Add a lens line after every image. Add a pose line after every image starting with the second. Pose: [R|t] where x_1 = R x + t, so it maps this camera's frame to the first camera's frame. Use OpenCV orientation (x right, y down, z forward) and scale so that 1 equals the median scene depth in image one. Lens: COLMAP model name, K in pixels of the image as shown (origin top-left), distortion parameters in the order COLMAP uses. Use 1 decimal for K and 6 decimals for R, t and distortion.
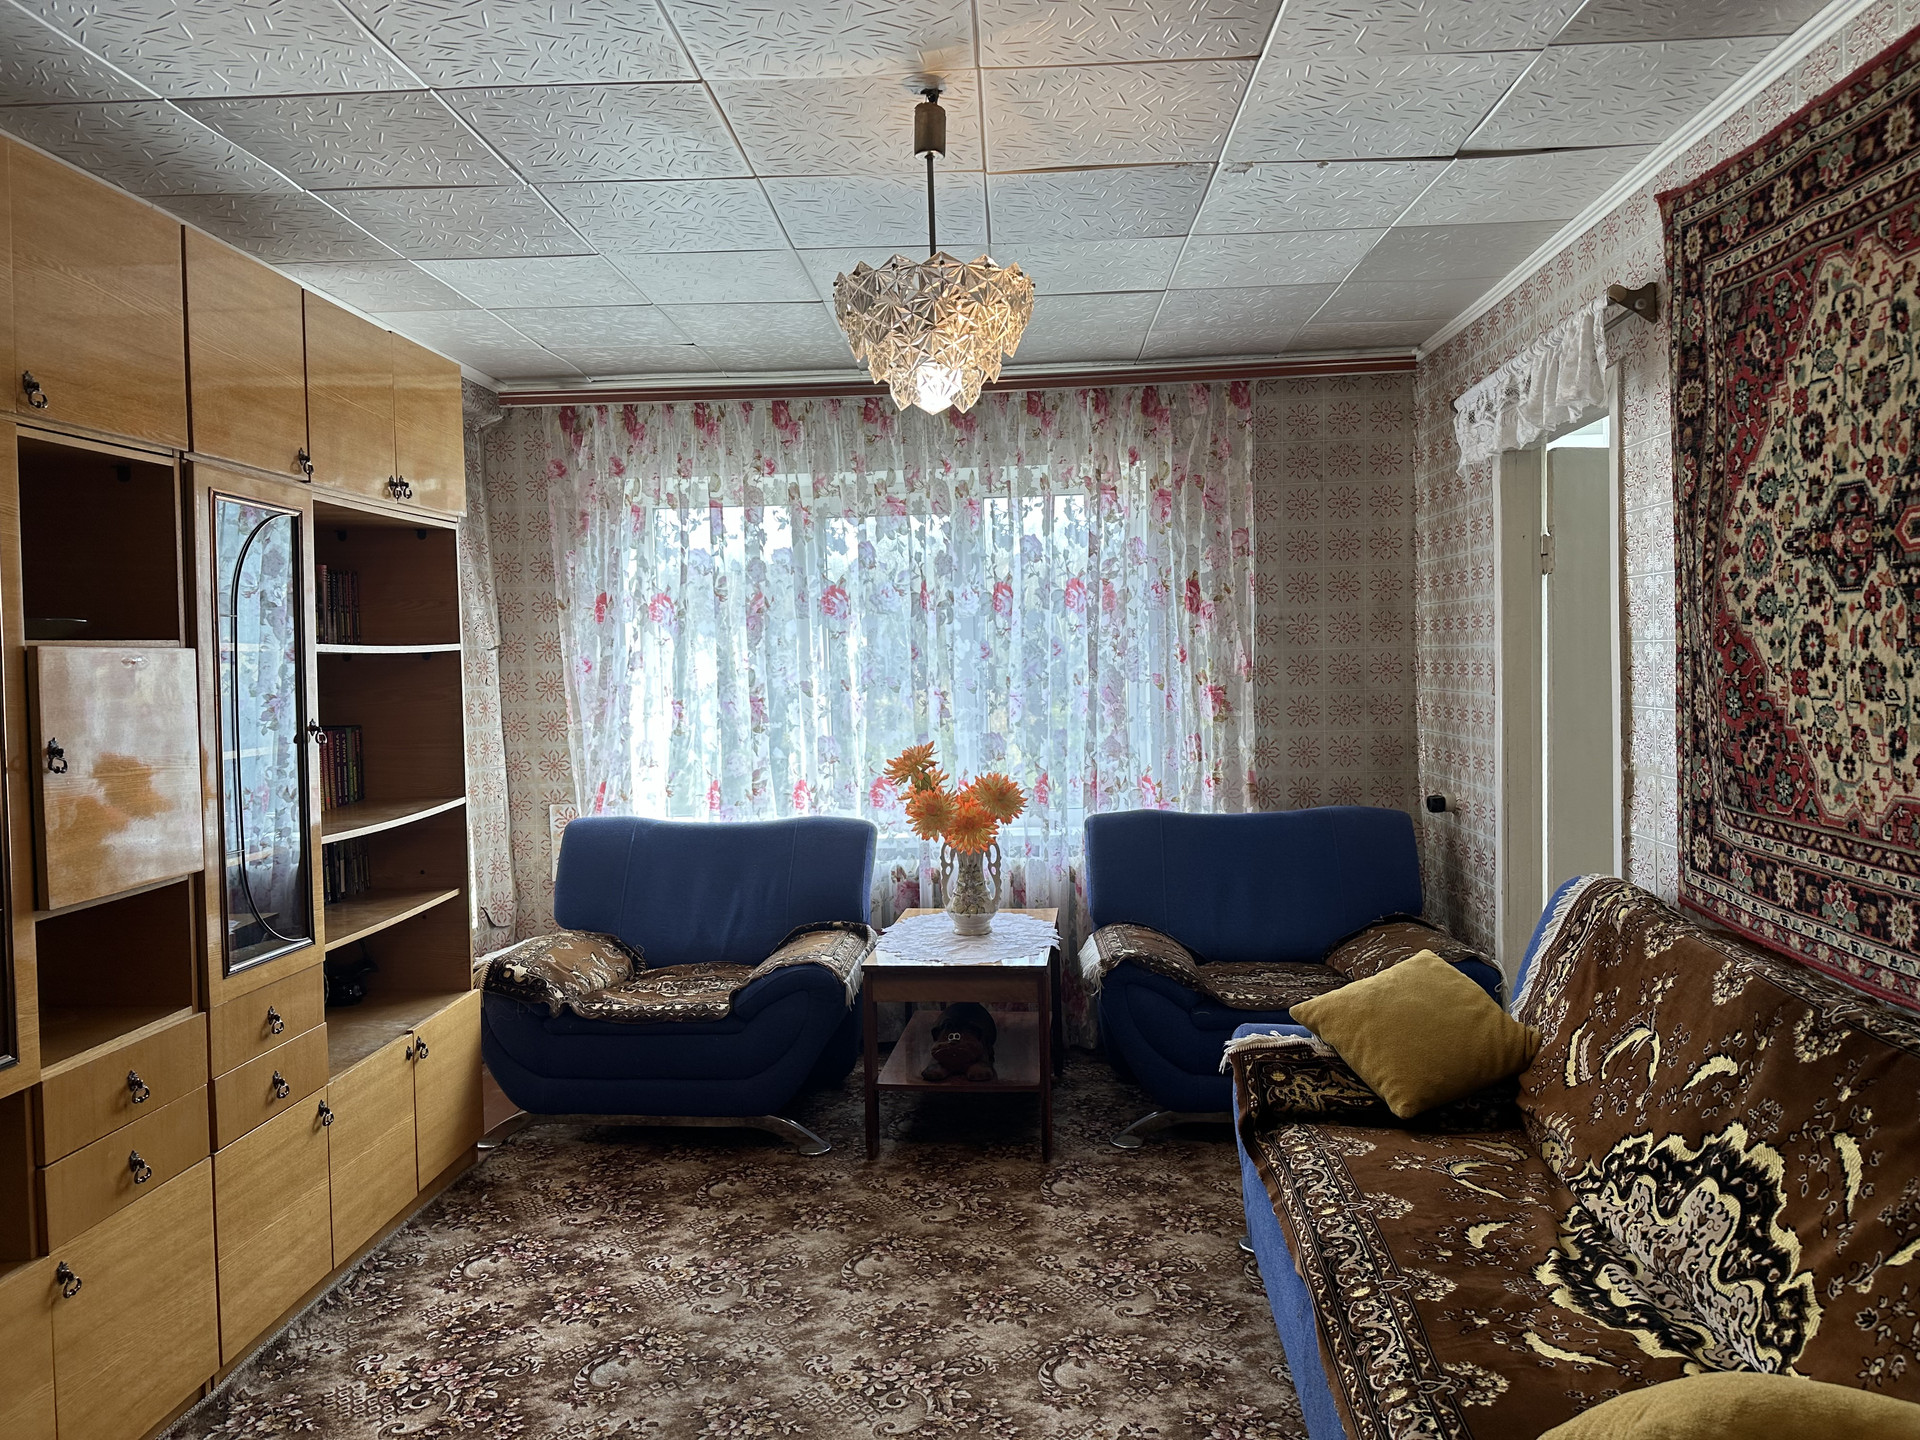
lens RADIAL K [[1346.7, 0, 964.8], [0, 1346.7, 723.4], [0, 0, 1]] dist [0.065154, -0.082728]
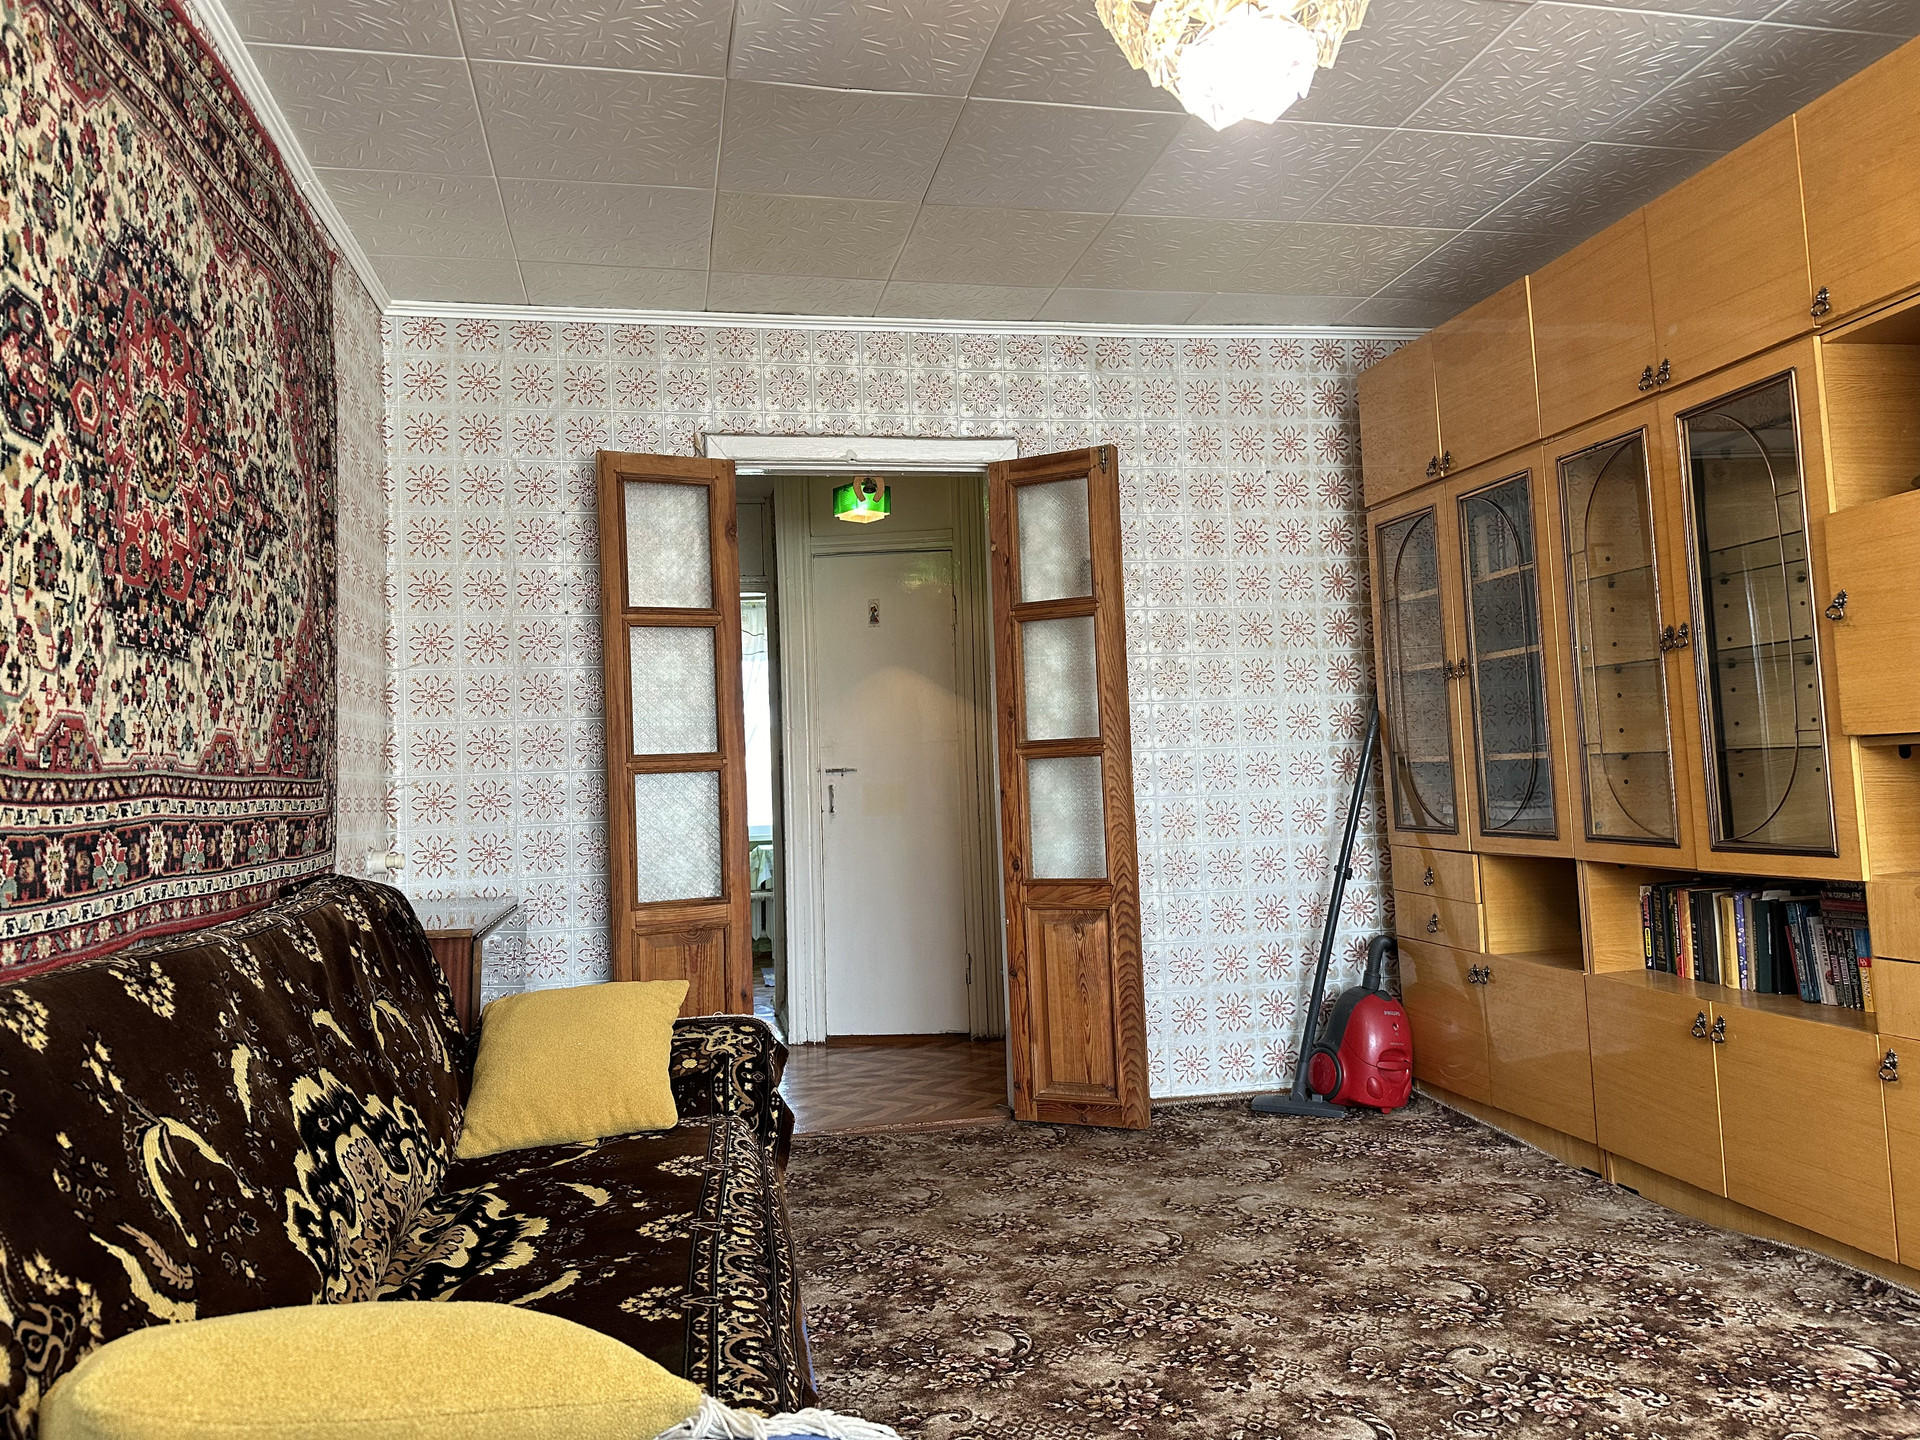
lens RADIAL K [[1346.7, 0, 958.4], [0, 1346.7, 712.0], [0, 0, 1]] dist [0.065154, -0.082728]
pose [[-0.964035, 0.044062, -0.262096, 0.366453], [0.047501, 0.998848, -0.006798, 0.082800], [0.261494, -0.019003, -0.965018, 1.874750]]
